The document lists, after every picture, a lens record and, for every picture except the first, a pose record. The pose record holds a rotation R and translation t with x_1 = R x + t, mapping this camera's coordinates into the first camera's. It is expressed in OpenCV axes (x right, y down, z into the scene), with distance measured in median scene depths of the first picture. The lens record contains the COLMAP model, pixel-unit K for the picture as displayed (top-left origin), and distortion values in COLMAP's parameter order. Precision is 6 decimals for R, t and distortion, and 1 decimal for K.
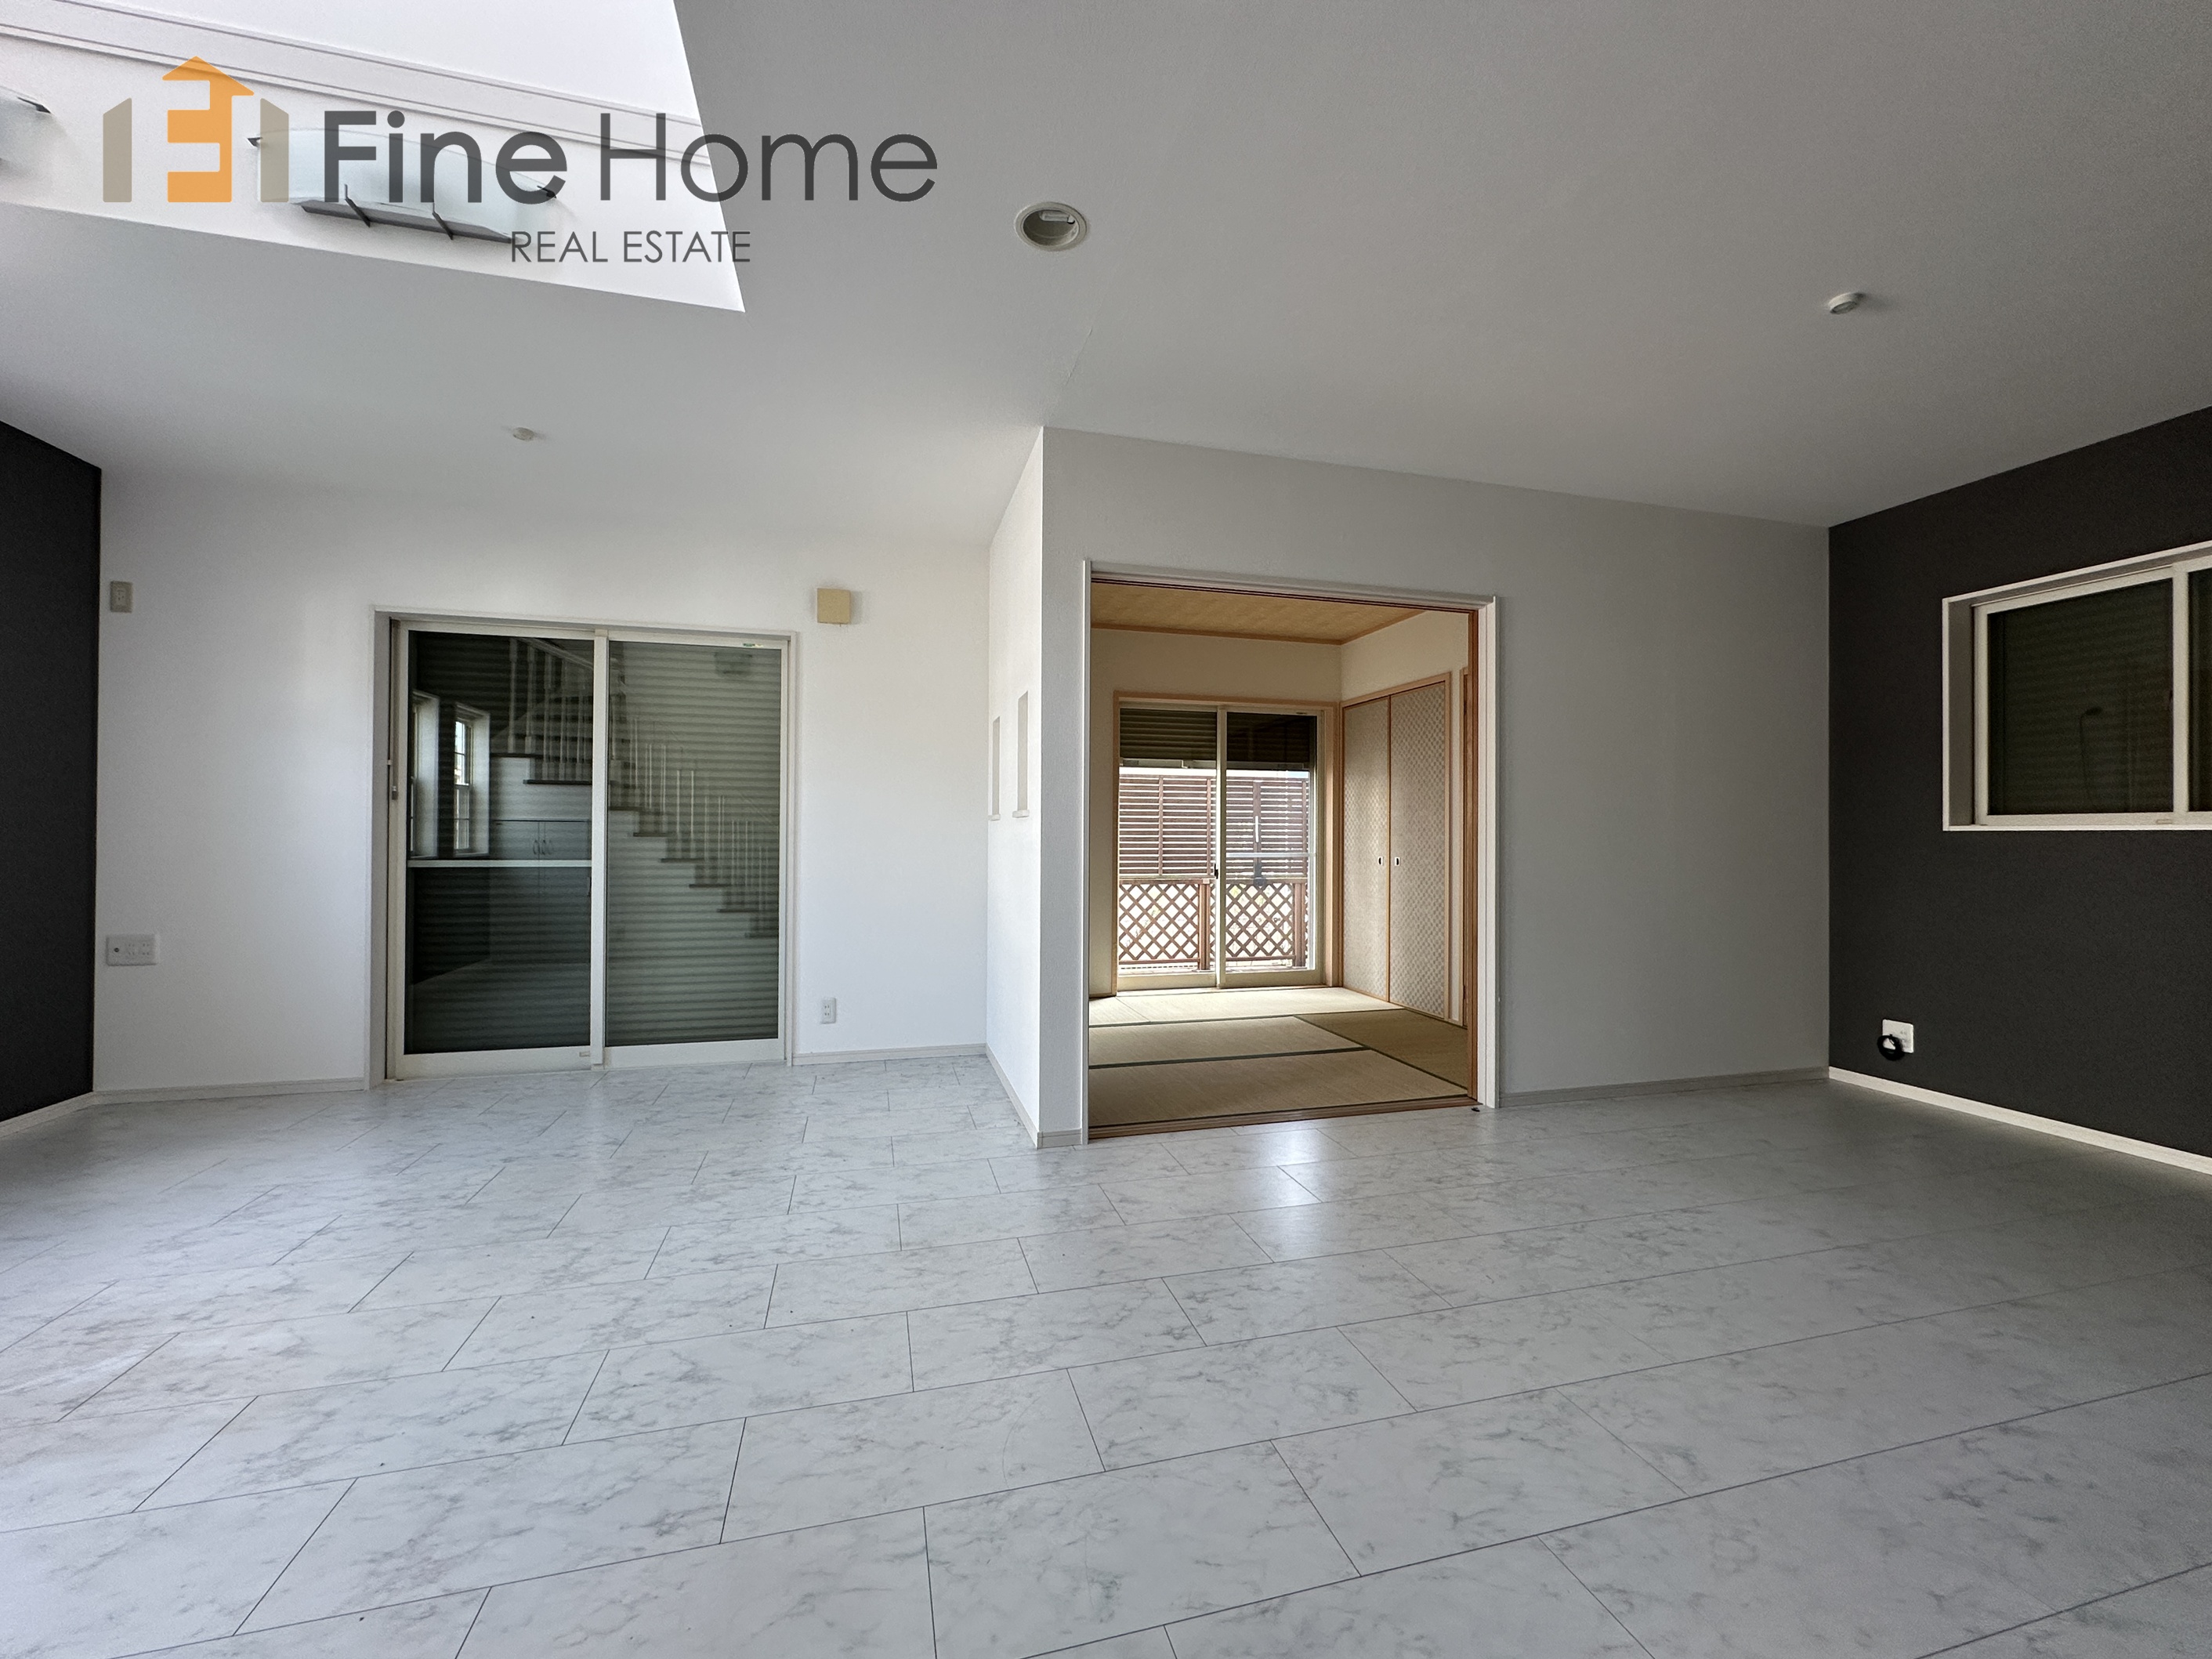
lens RADIAL K [[886.2, 0, 1107.4], [0, 886.2, 828.9], [0, 0, 1]] dist [-0.003195, 0.000672]
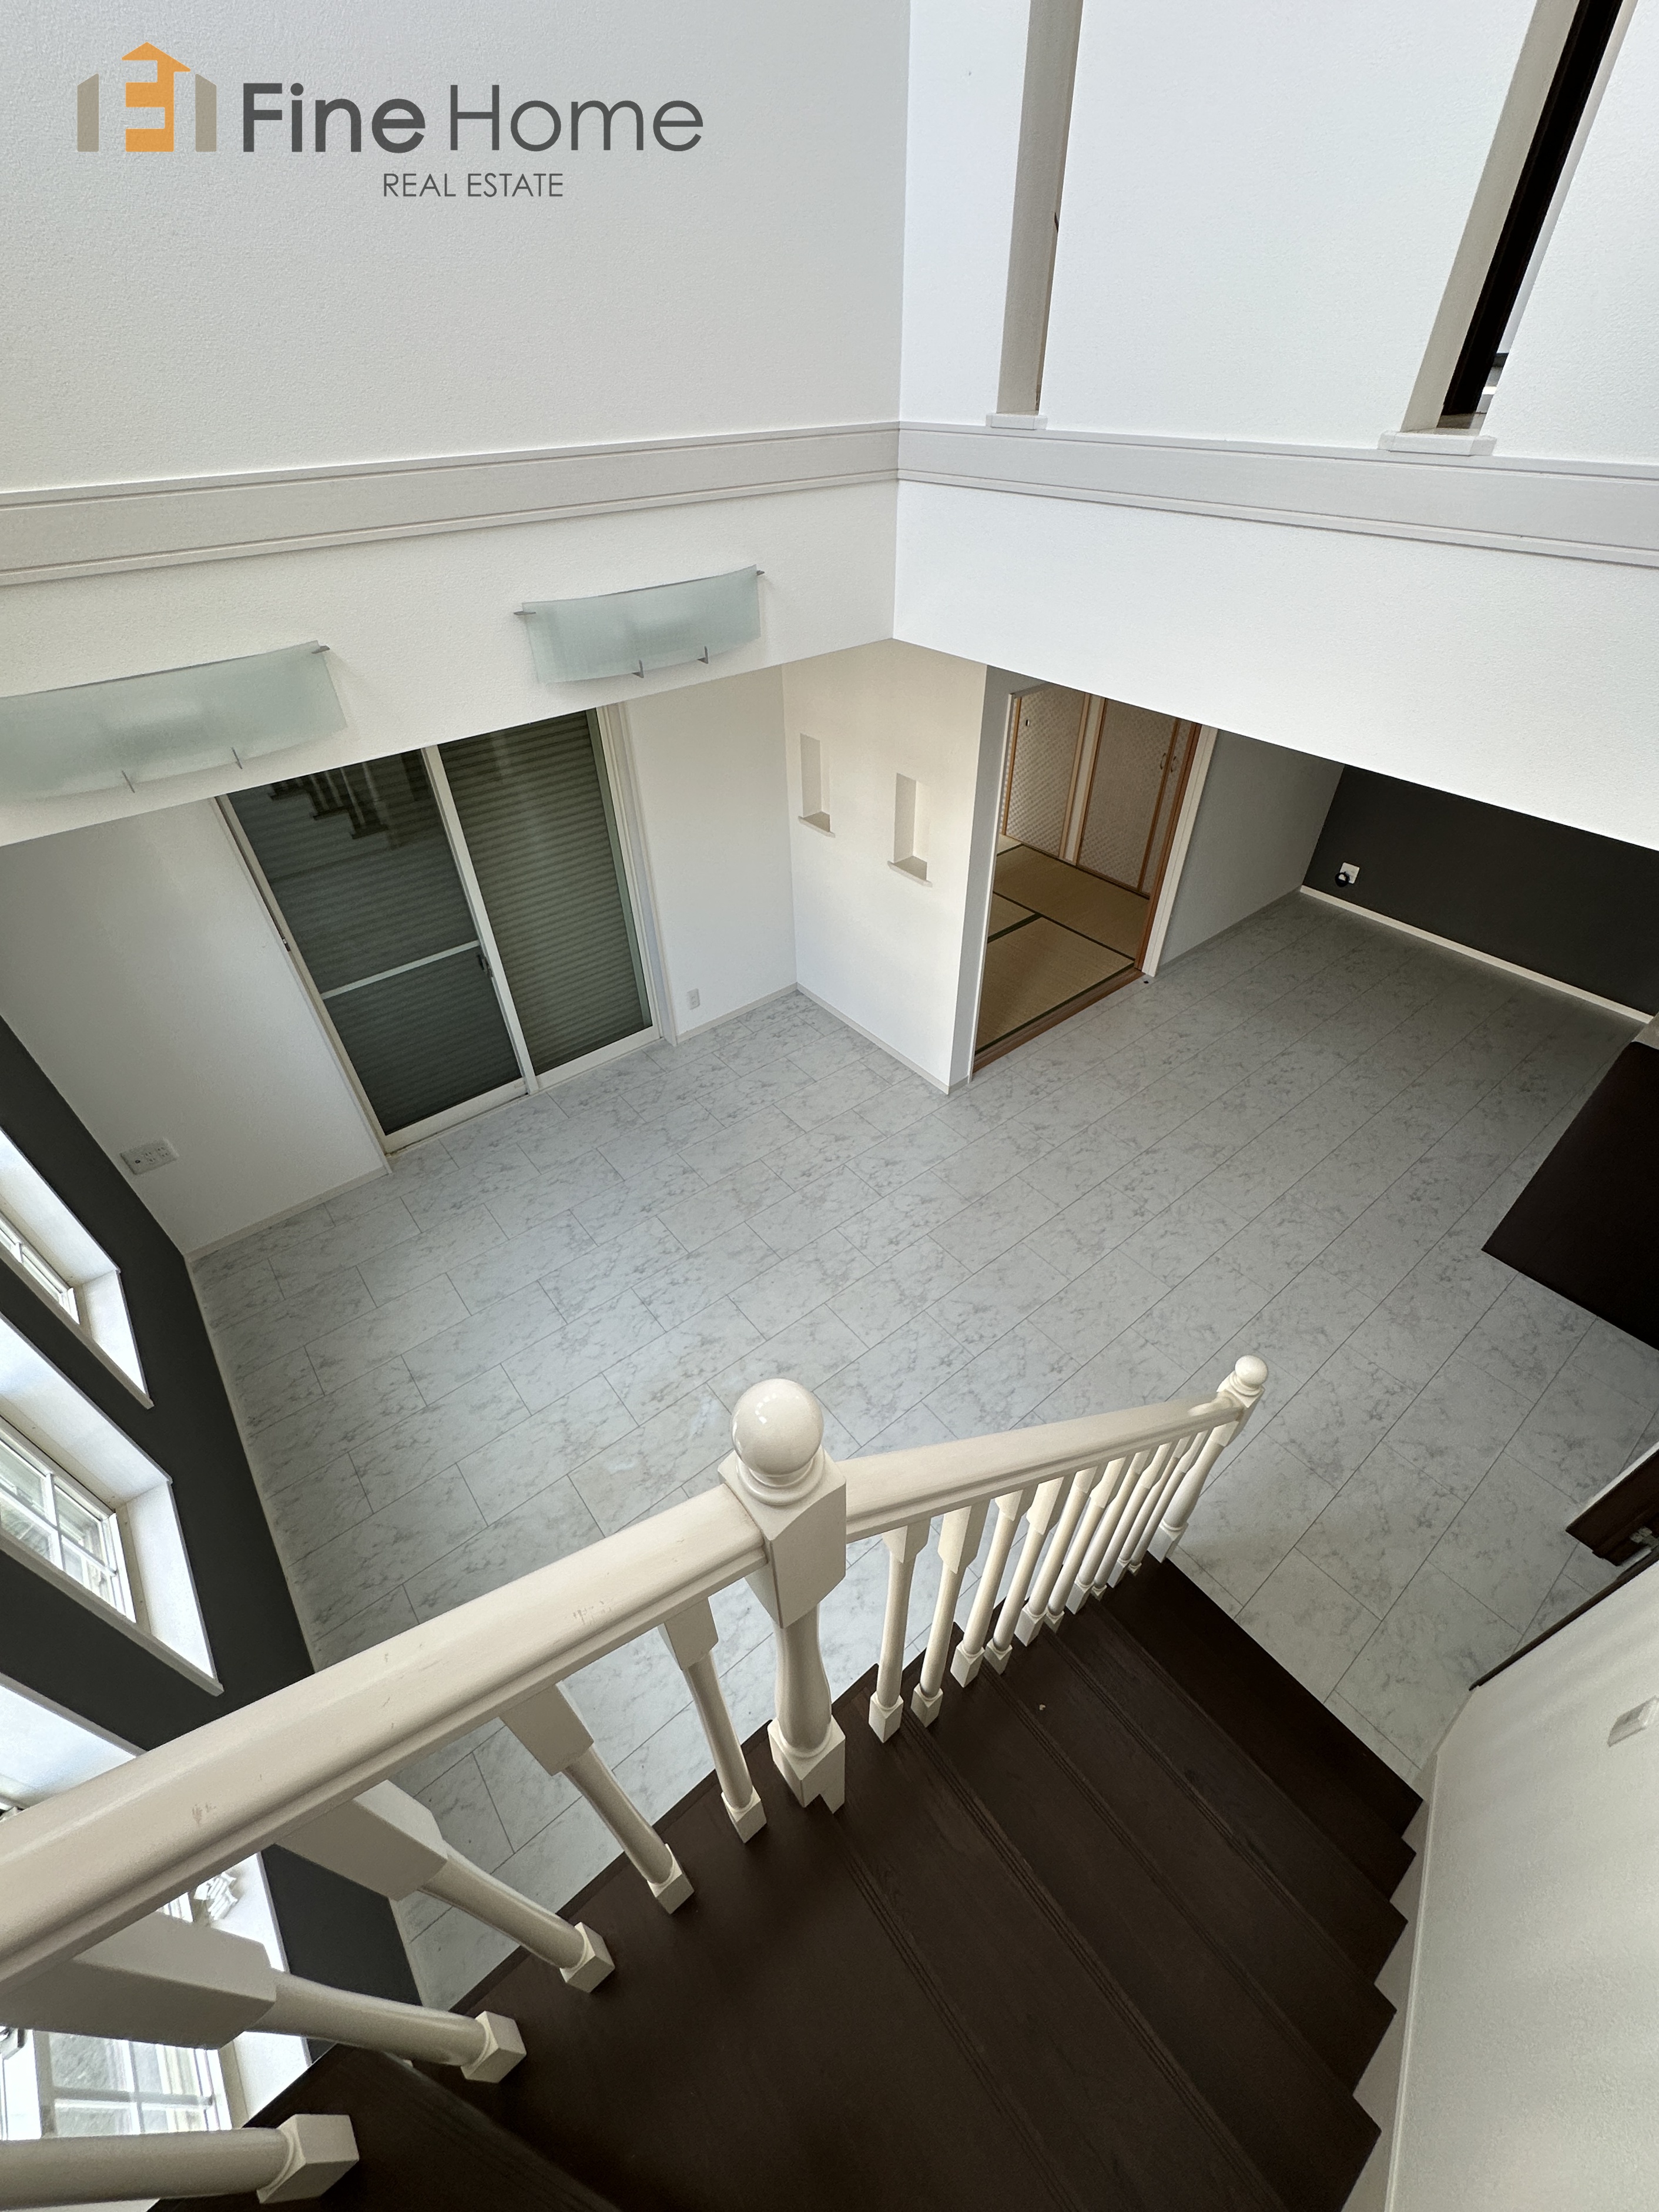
lens RADIAL K [[886.1, 0, 832.9], [0, 886.1, 1107.4], [0, 0, 1]] dist [-0.003195, 0.000672]
pose [[0.915081, -0.277256, 0.292841, -0.609882], [0.015563, 0.749905, 0.661363, -0.557584], [-0.402969, -0.600643, 0.690539, -0.023211]]
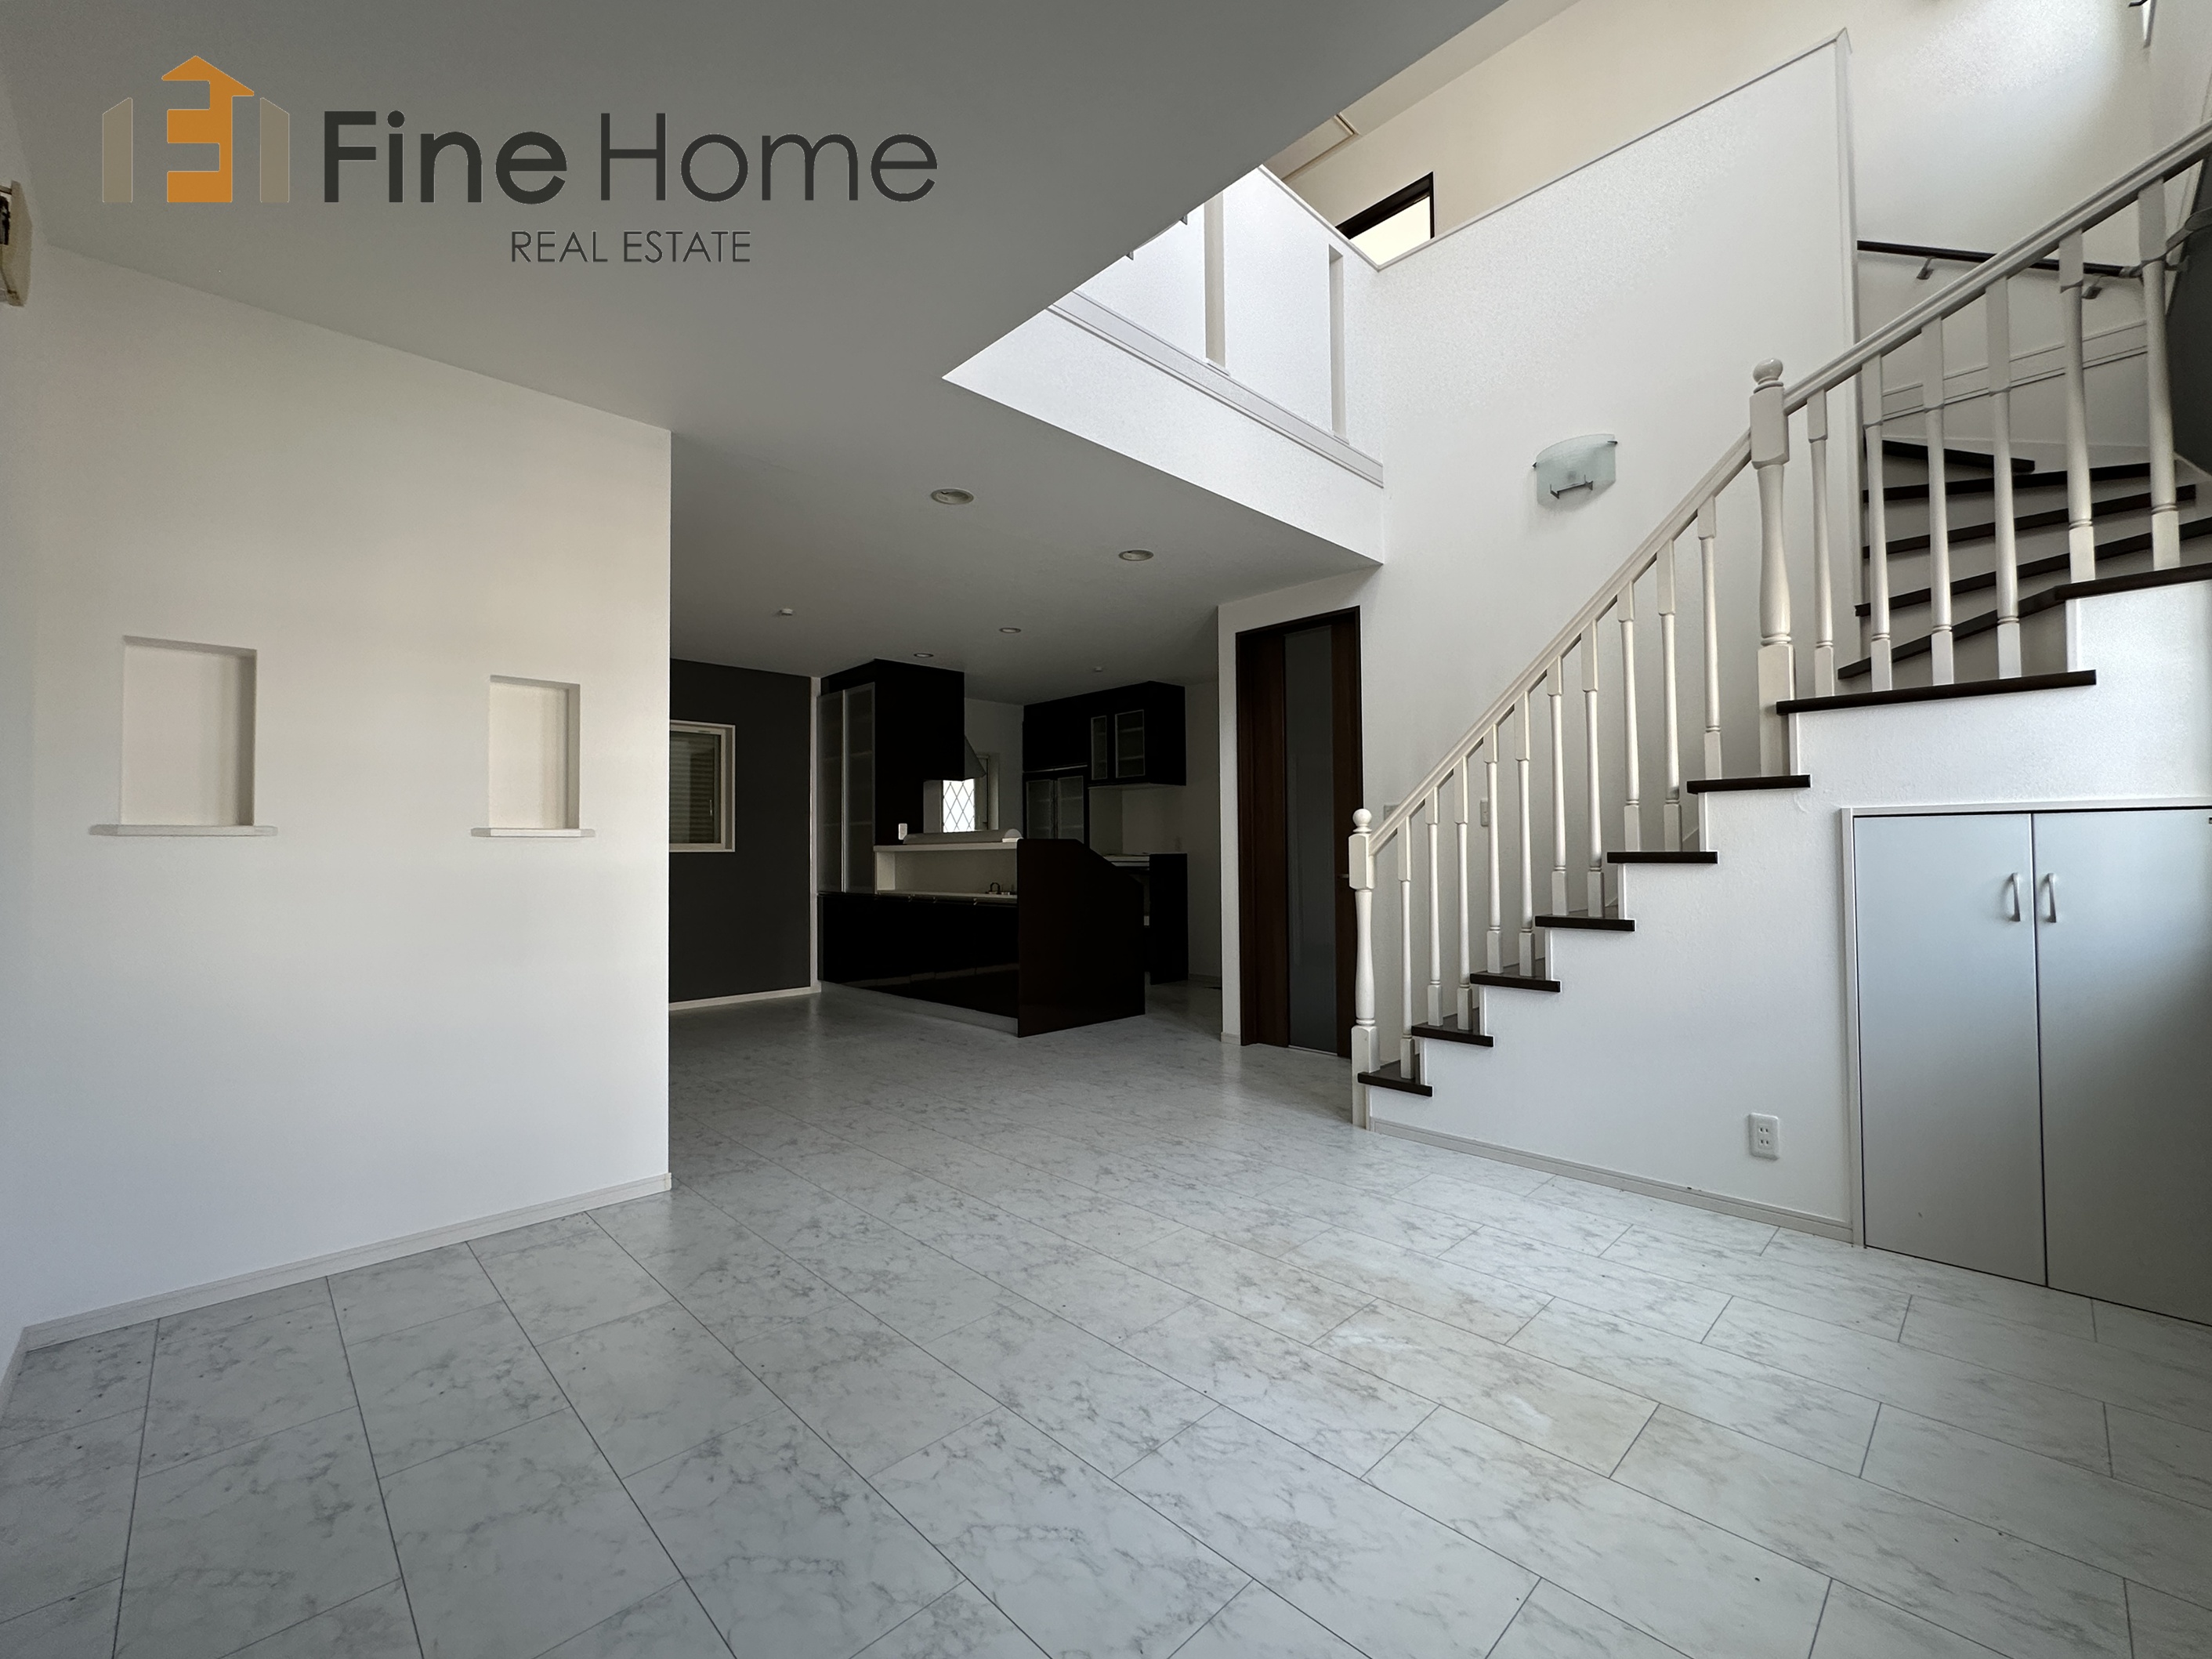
lens RADIAL K [[913.5, 0, 1106.0], [0, 913.5, 829.5], [0, 0, 1]] dist [0.000321, 0.000721]
pose [[-0.485201, 0.020524, 0.874162, -0.957520], [0.000222, 0.999727, -0.023349, 0.000027], [-0.874402, -0.011135, -0.485074, 0.881784]]
